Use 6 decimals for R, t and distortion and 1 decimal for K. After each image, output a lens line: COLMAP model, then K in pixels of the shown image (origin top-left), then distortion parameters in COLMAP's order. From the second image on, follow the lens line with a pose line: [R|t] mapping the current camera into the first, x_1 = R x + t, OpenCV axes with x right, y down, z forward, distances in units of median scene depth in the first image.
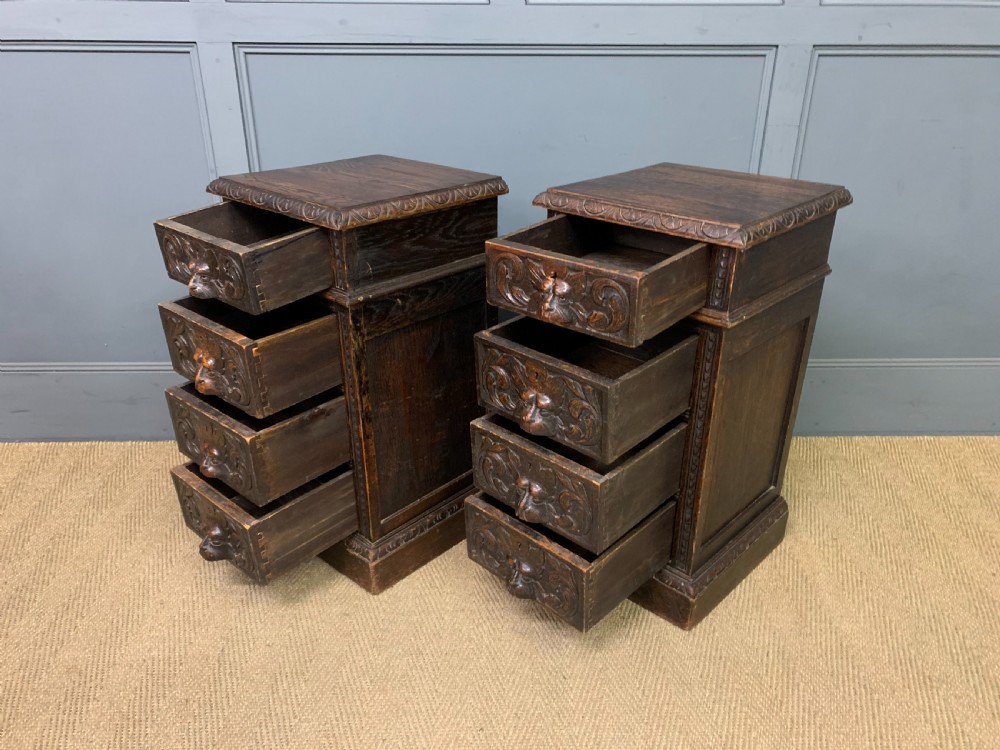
lens RADIAL K [[765.1, 0, 505.4], [0, 765.1, 382.5], [0, 0, 1]] dist [0.049120, -0.031953]
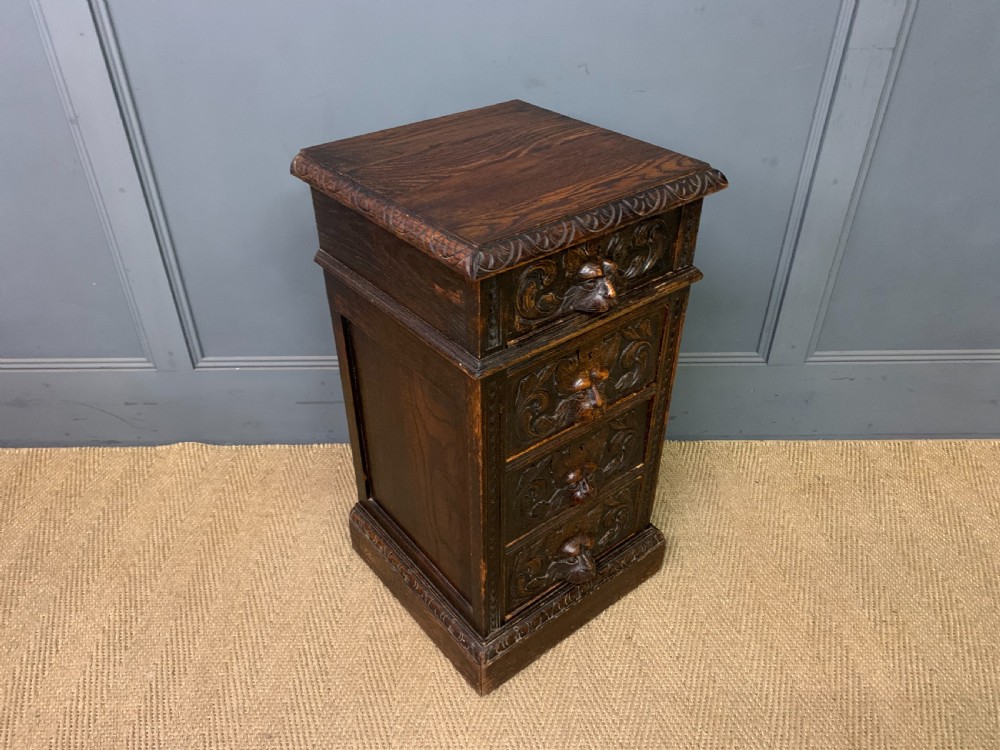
lens RADIAL K [[766.4, 0, 486.5], [0, 766.4, 381.7], [0, 0, 1]] dist [0.040949, -0.025278]
pose [[0.999698, 0.000708, -0.024563, 0.031203], [0.003753, 0.983456, 0.181107, -0.174682], [0.024285, -0.181144, 0.983157, 0.262299]]
